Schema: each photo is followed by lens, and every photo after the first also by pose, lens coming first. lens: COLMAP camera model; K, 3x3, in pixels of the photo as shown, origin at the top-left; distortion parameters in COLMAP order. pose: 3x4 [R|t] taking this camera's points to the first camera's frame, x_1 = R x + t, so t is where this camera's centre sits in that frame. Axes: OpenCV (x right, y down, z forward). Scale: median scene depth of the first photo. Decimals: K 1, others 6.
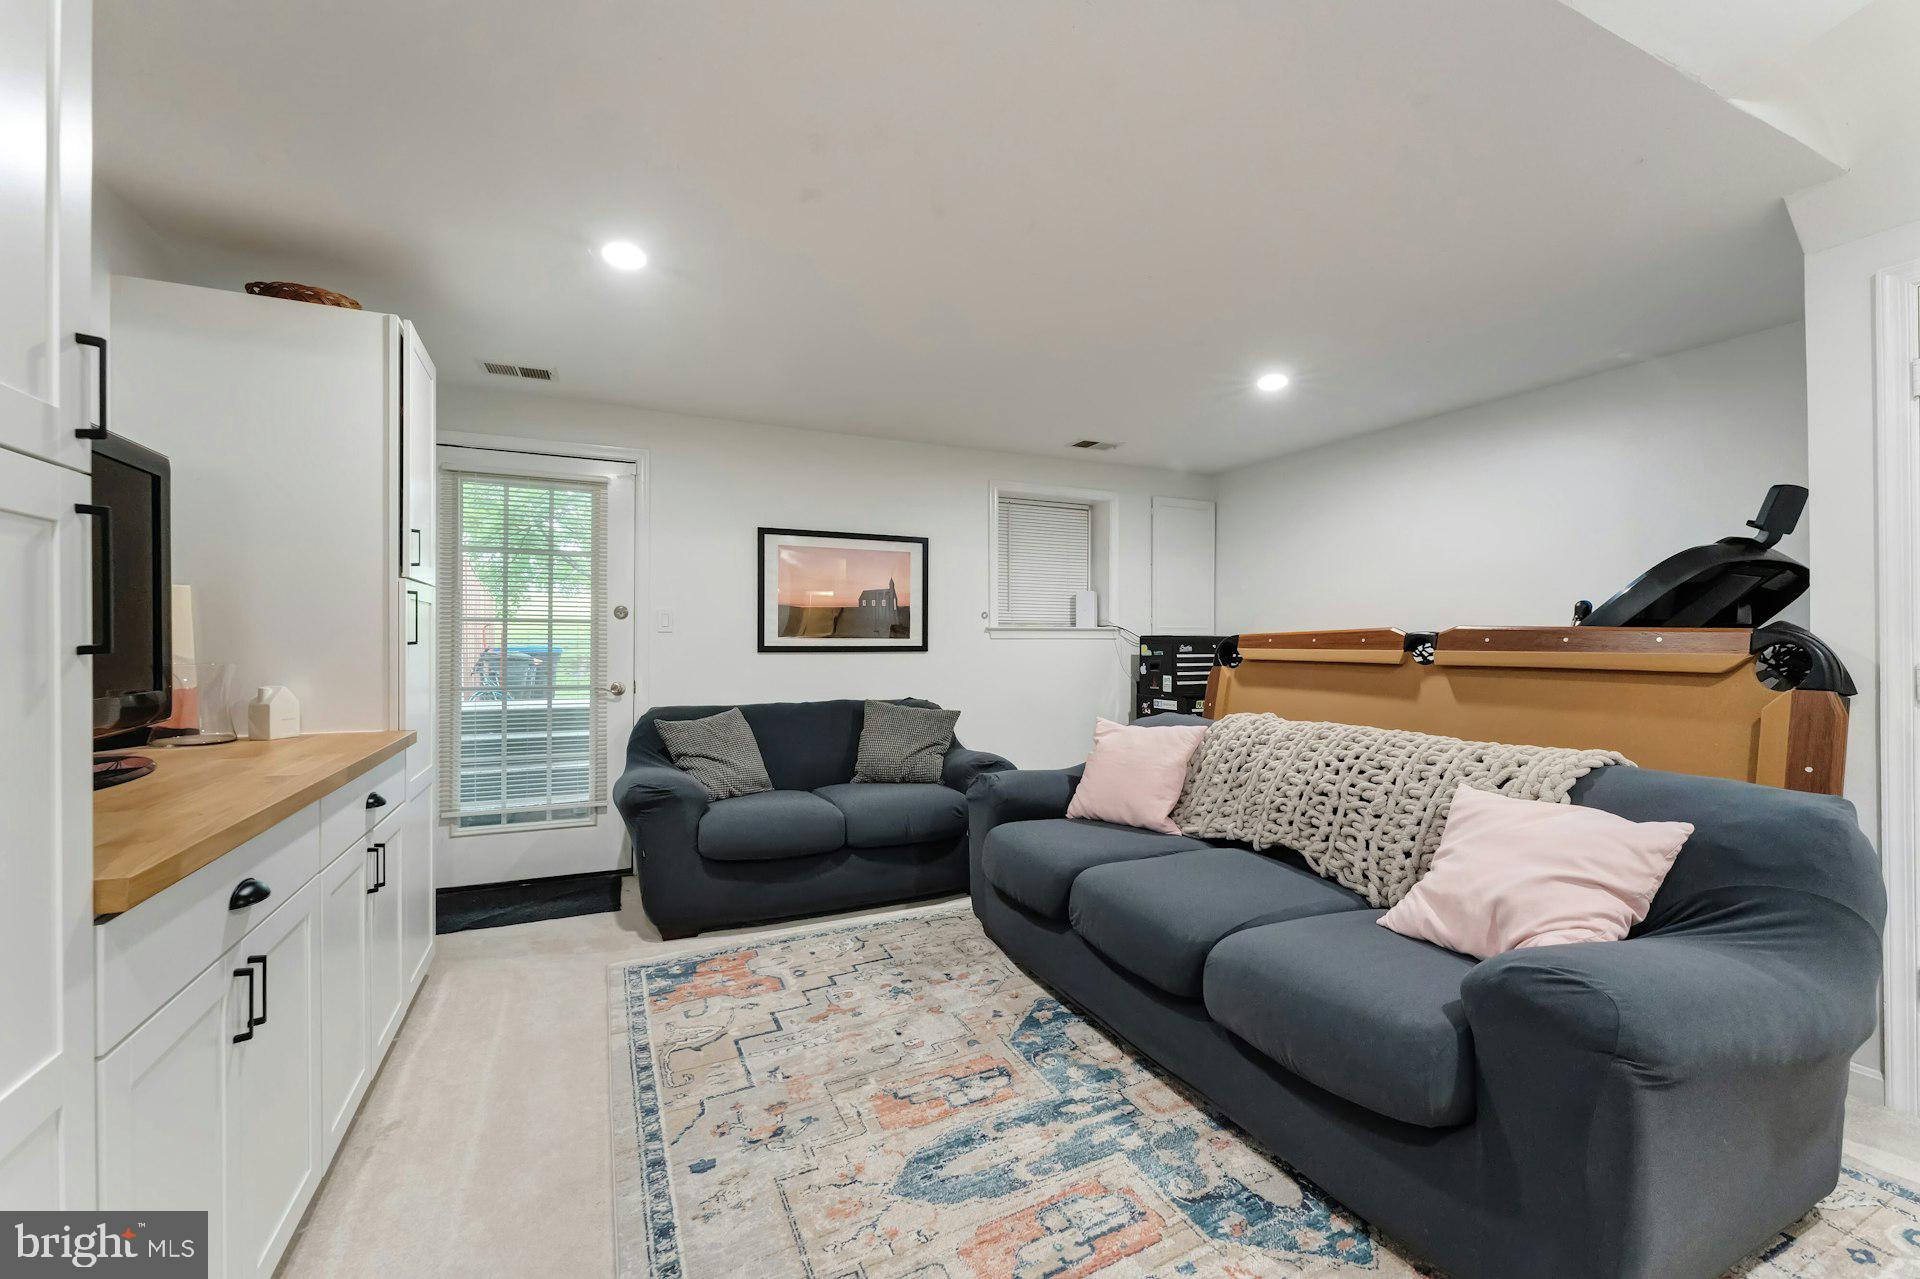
lens RADIAL K [[762.5, 0, 955.7], [0, 762.5, 643.7], [0, 0, 1]] dist [-0.002024, -0.000354]
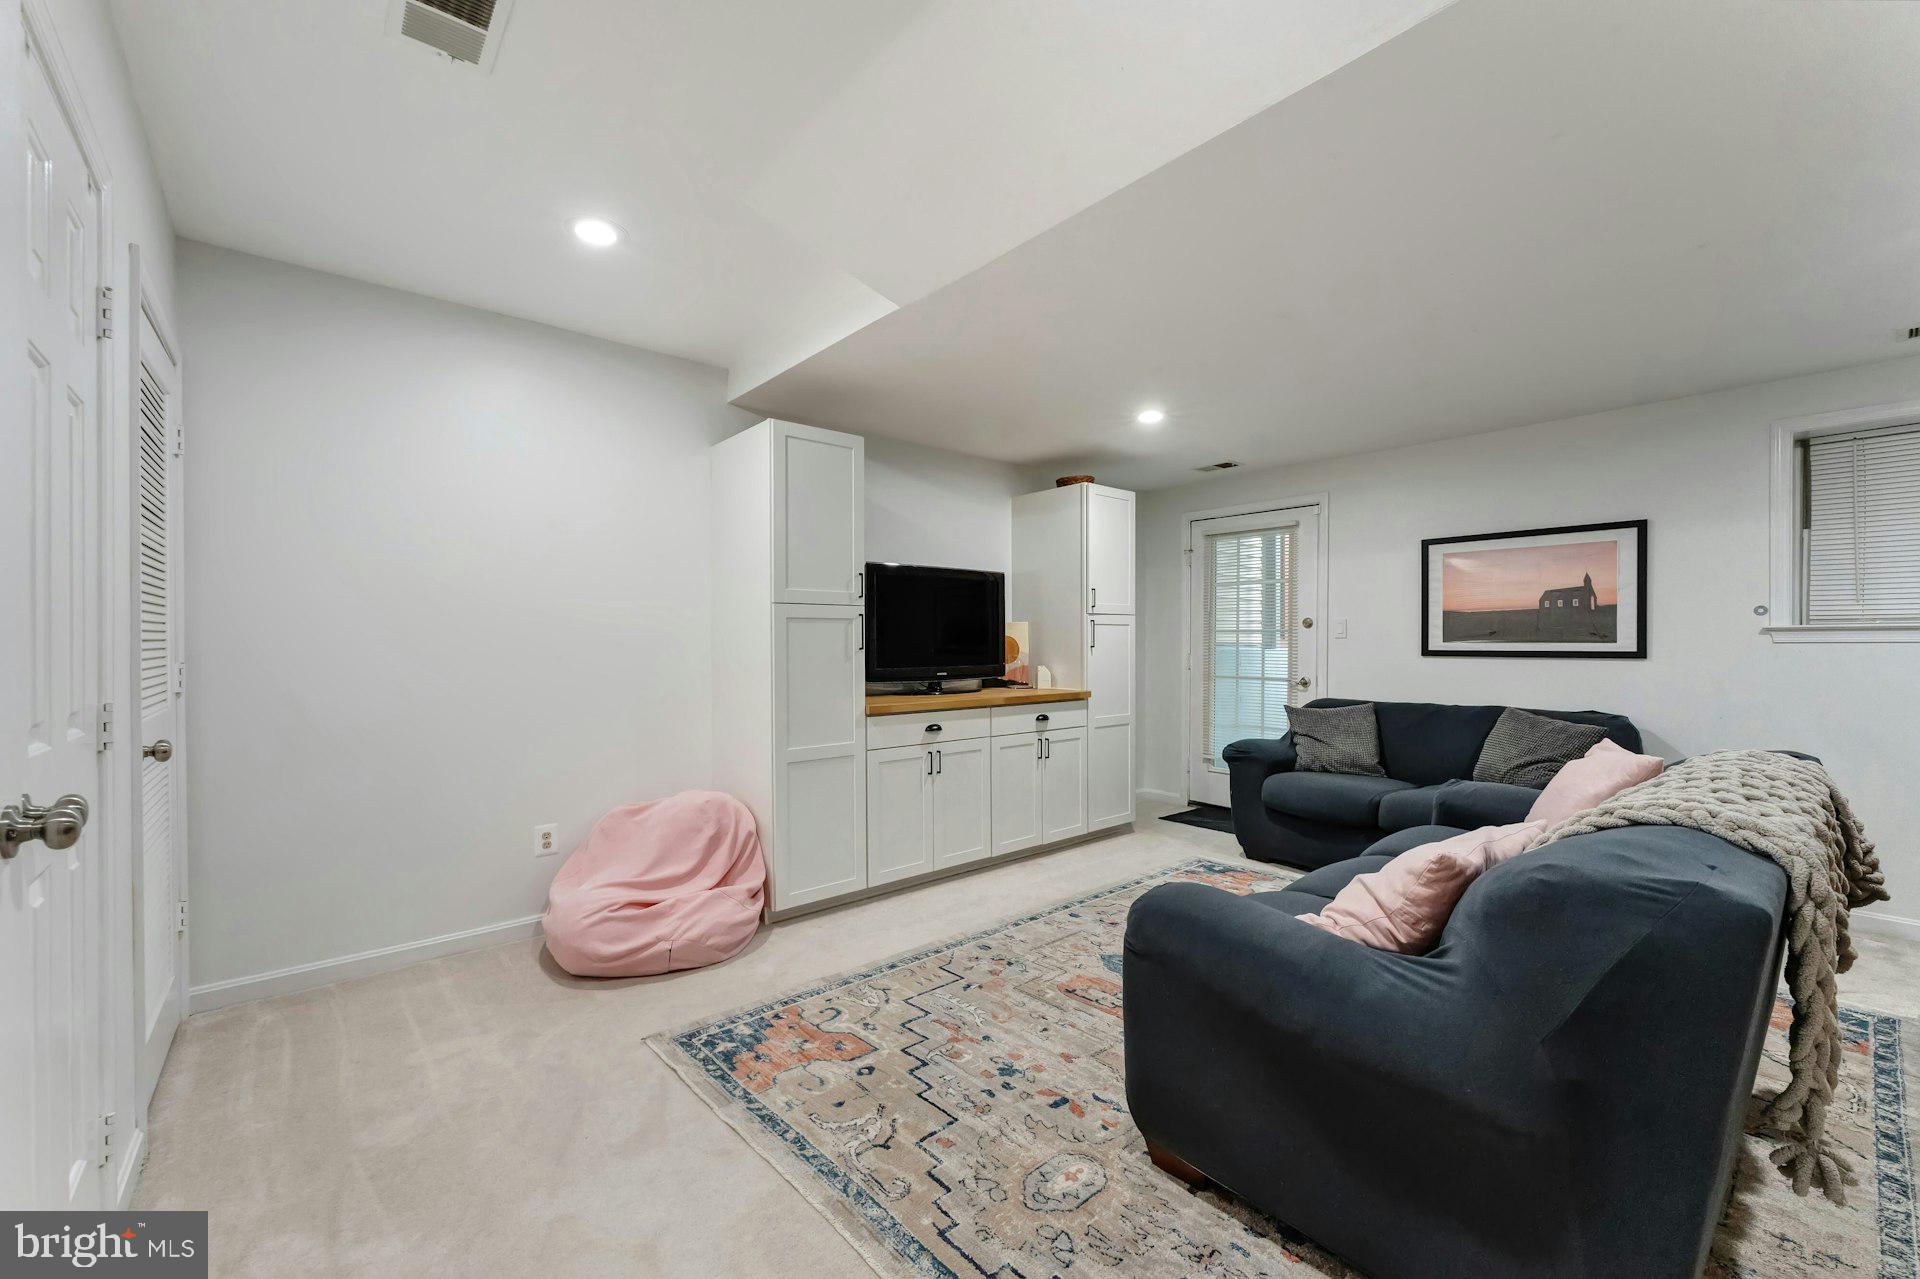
lens RADIAL K [[773.7, 0, 961.3], [0, 773.7, 640.9], [0, 0, 1]] dist [-0.000208, -0.000252]
pose [[0.271347, -0.002592, -0.962478, 0.677466], [-0.003272, 0.999988, -0.003615, -0.003811], [0.962476, 0.004130, 0.271336, 0.081327]]
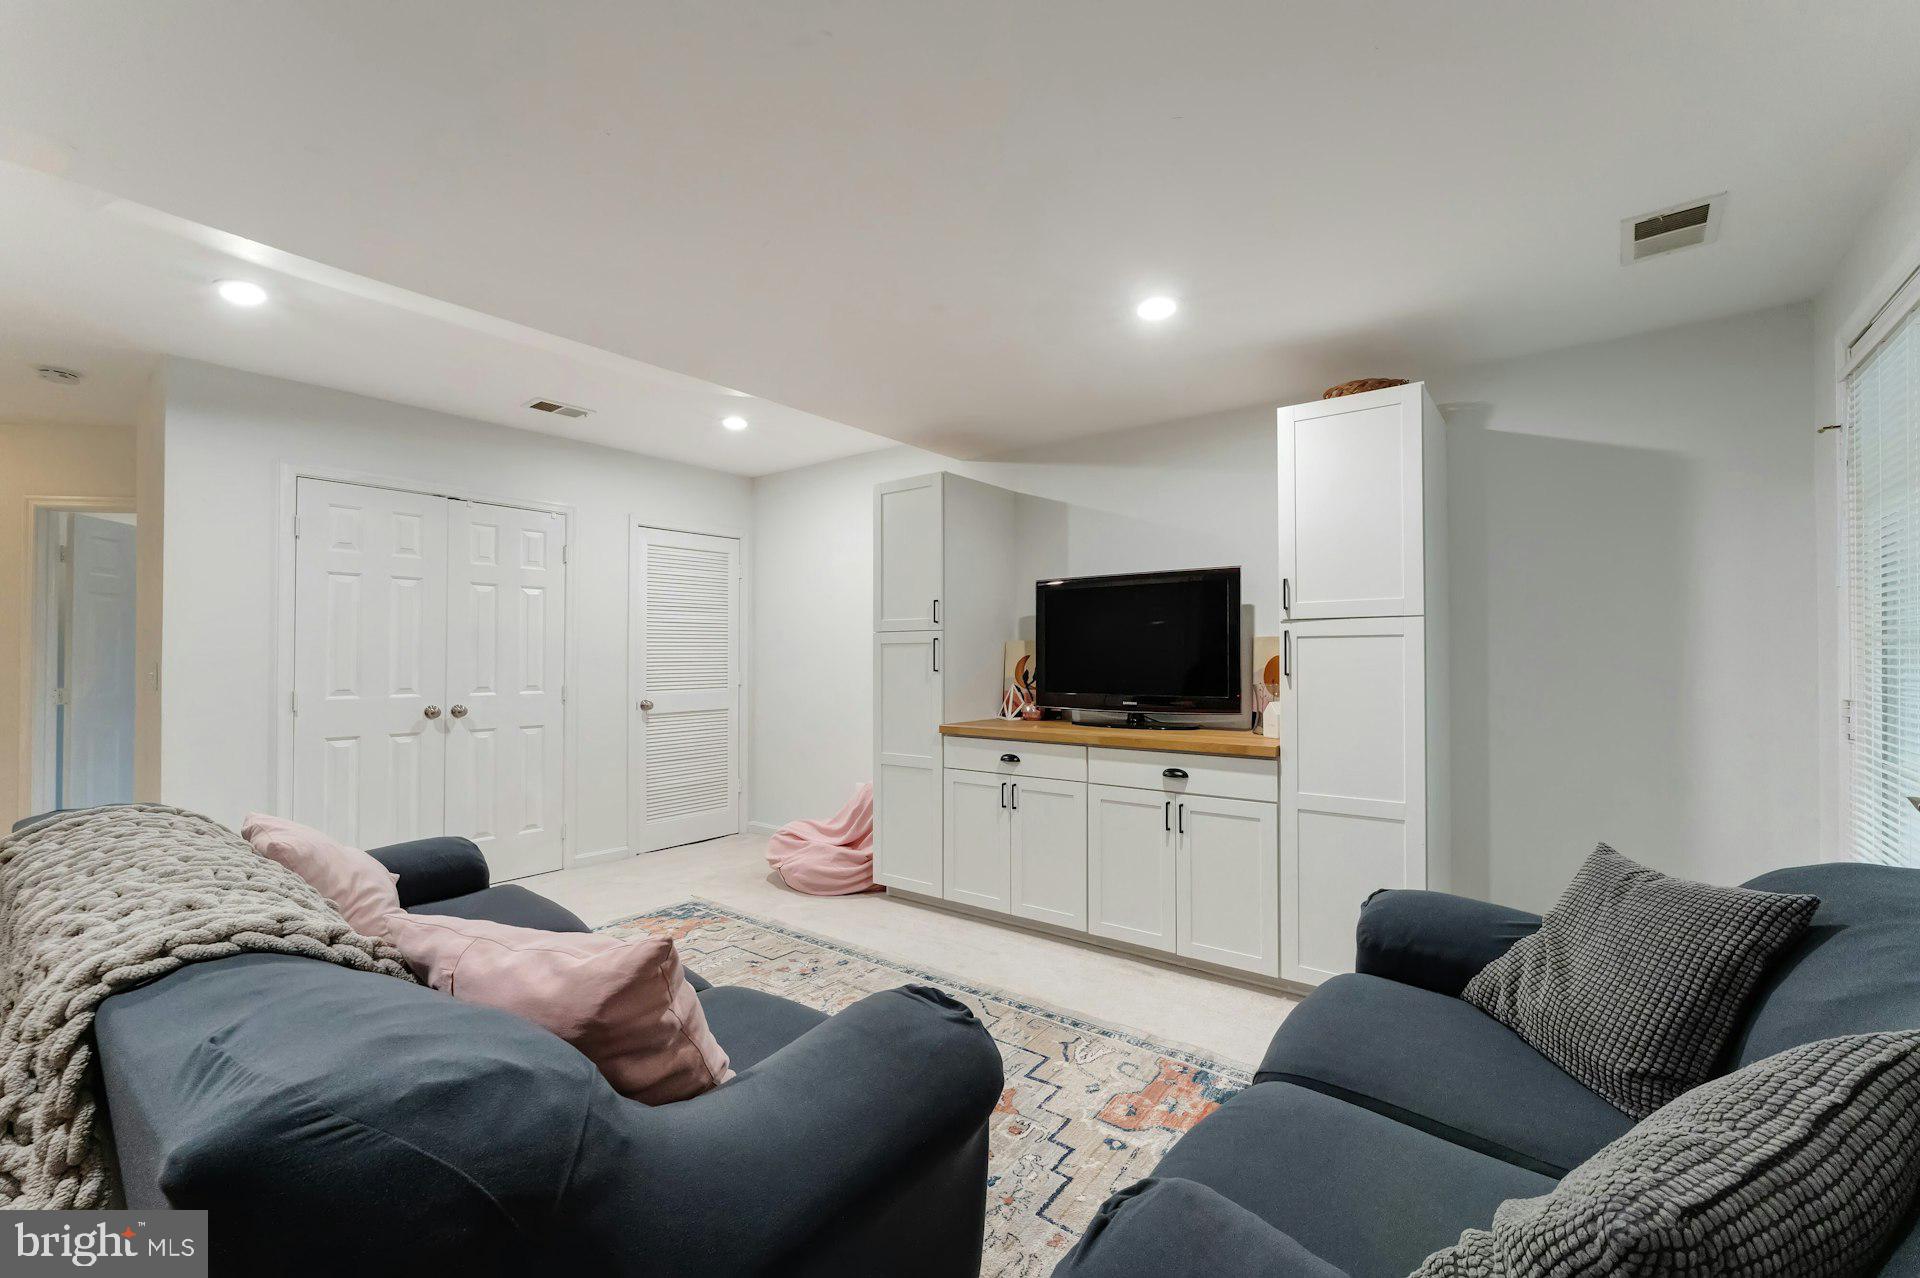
lens RADIAL K [[790.4, 0, 973.2], [0, 790.4, 646.7], [0, 0, 1]] dist [-0.006665, -0.000132]
pose [[-0.884346, -0.016513, -0.466541, 0.183506], [-0.009011, 0.999792, -0.018305, -0.009737], [0.466746, -0.011984, -0.884310, 1.133483]]
